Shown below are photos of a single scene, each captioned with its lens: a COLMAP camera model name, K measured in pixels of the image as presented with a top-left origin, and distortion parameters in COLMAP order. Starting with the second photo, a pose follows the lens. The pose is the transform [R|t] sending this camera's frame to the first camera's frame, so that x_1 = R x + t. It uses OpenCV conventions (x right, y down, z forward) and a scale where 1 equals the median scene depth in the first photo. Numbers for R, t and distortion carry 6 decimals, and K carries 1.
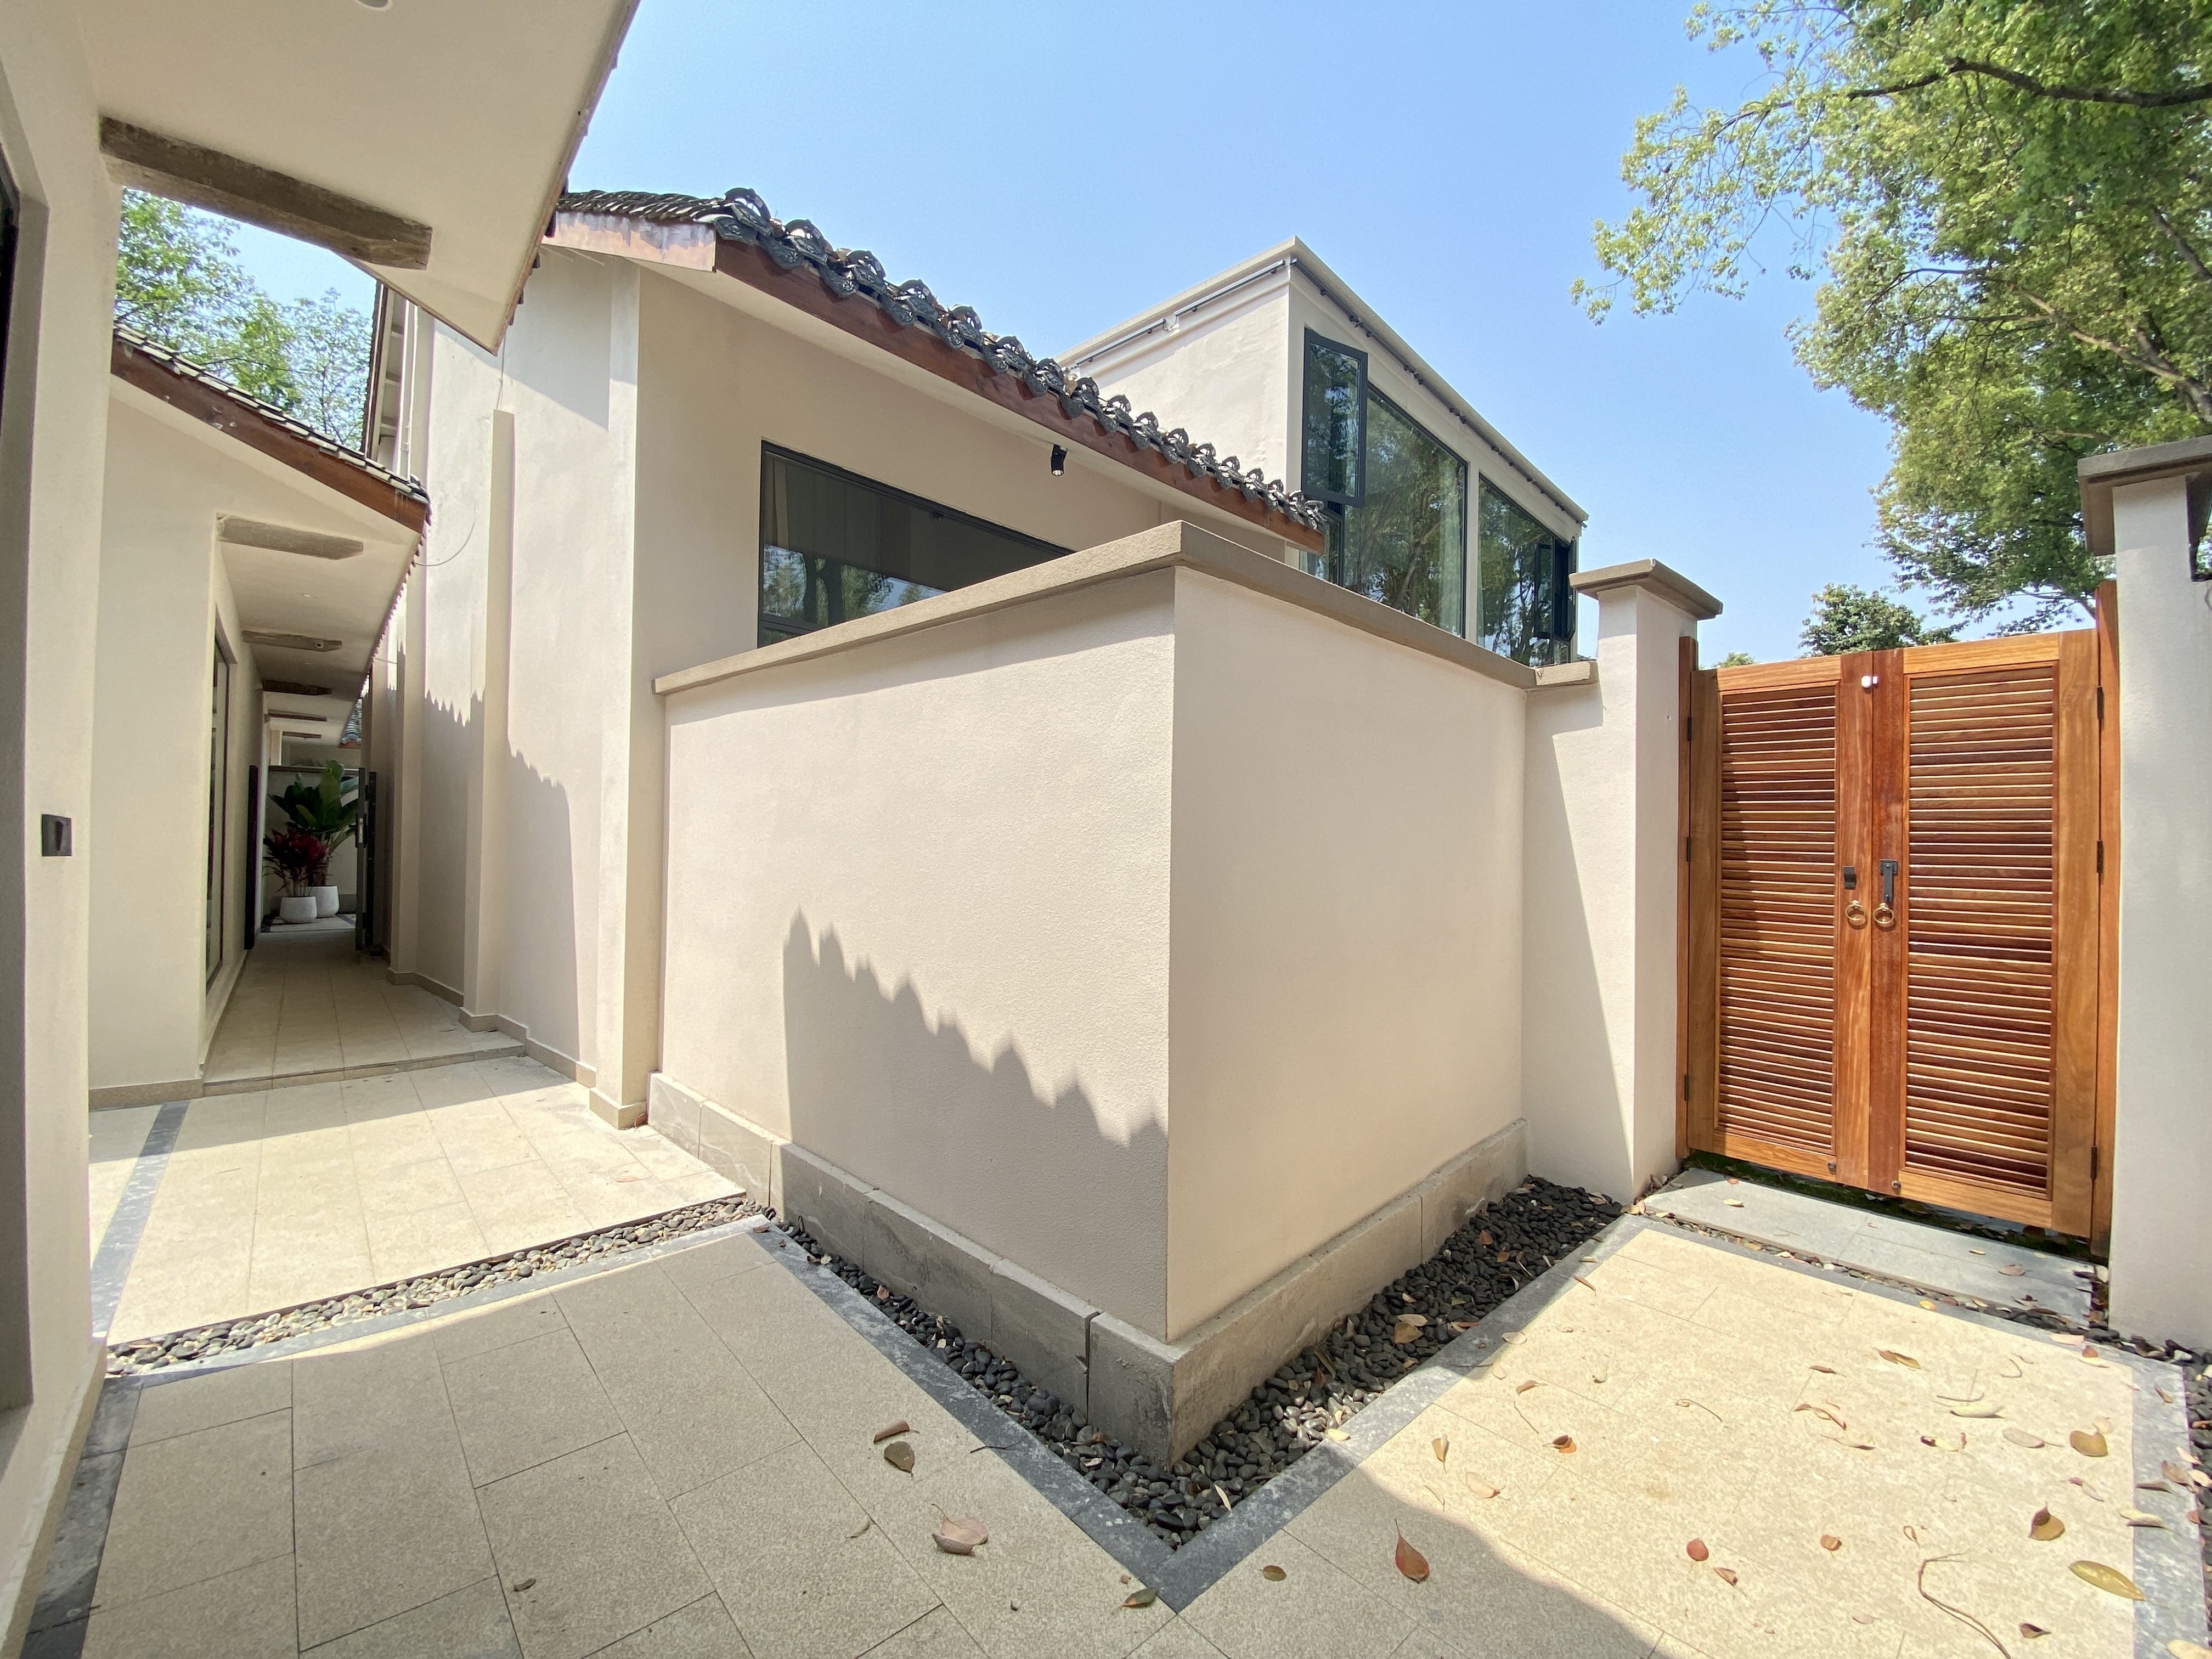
lens RADIAL K [[906.4, 0, 1106.0], [0, 906.4, 829.5], [0, 0, 1]] dist [0.017328, -0.018038]
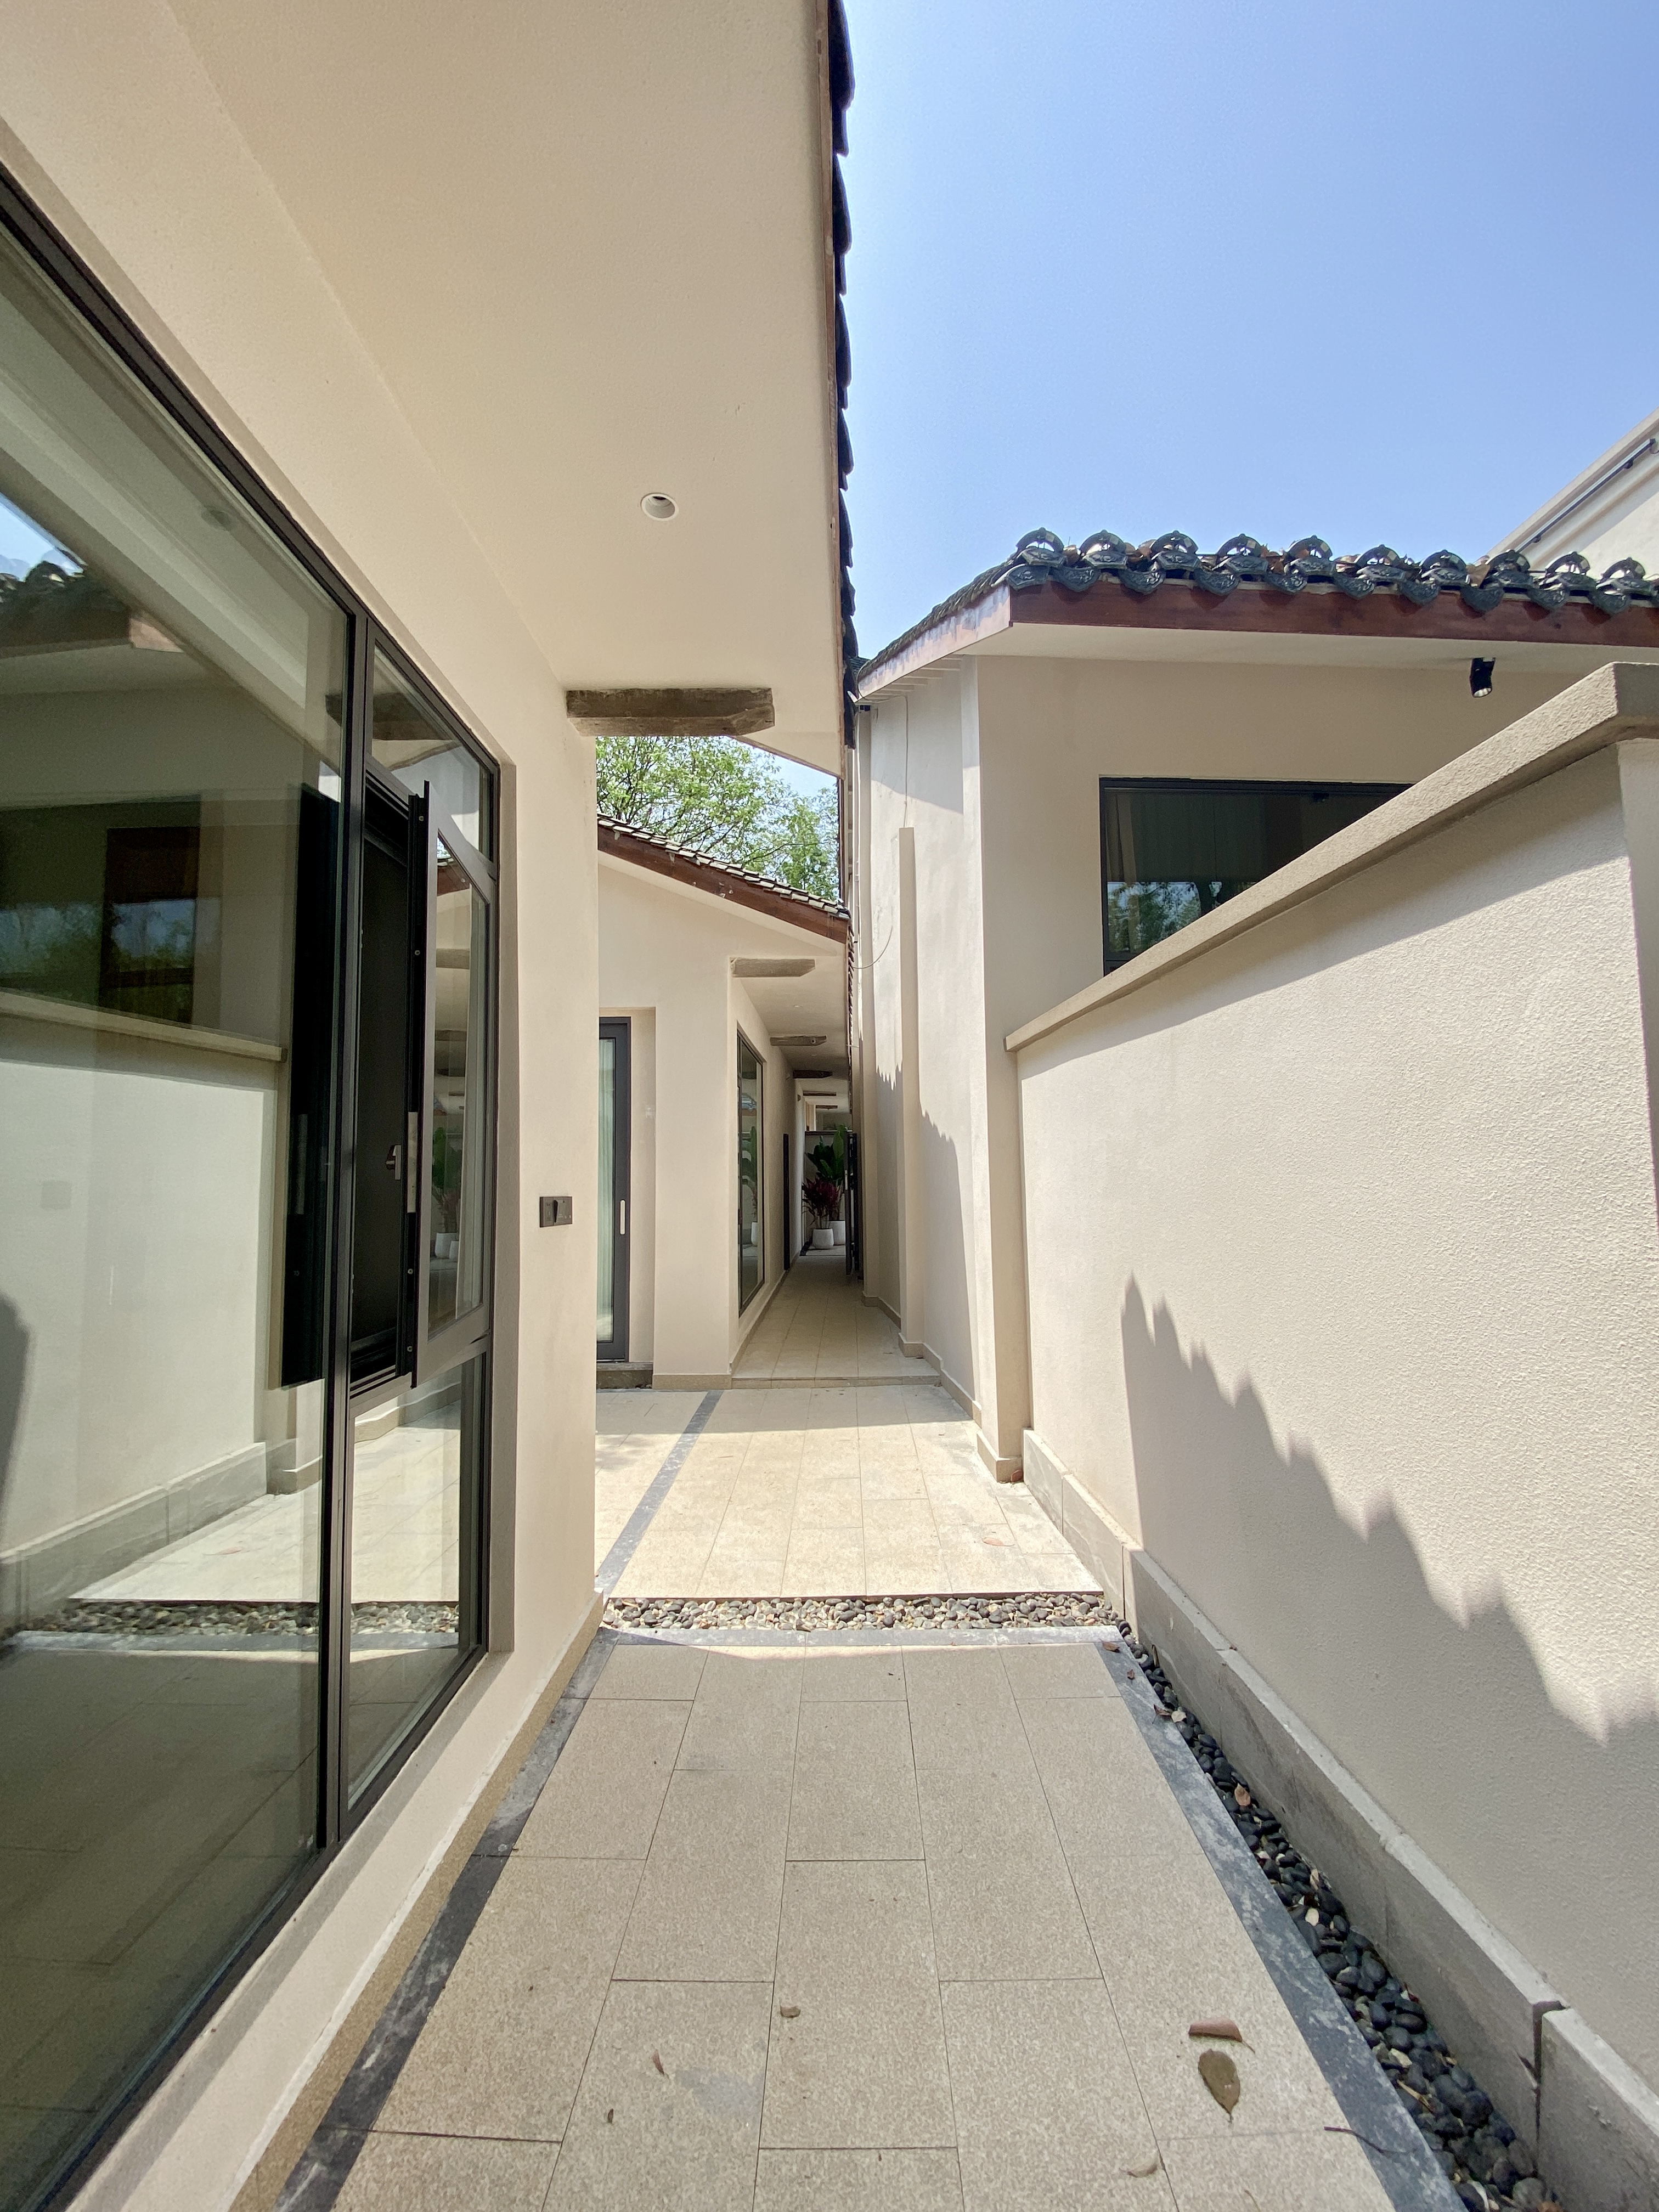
lens RADIAL K [[906.4, 0, 830.6], [0, 906.4, 1097.4], [0, 0, 1]] dist [0.017328, -0.018038]
pose [[0.731449, -0.081678, -0.676987, 0.058773], [0.033058, 0.995880, -0.084435, -0.020490], [0.681094, 0.039380, 0.731136, 0.158580]]
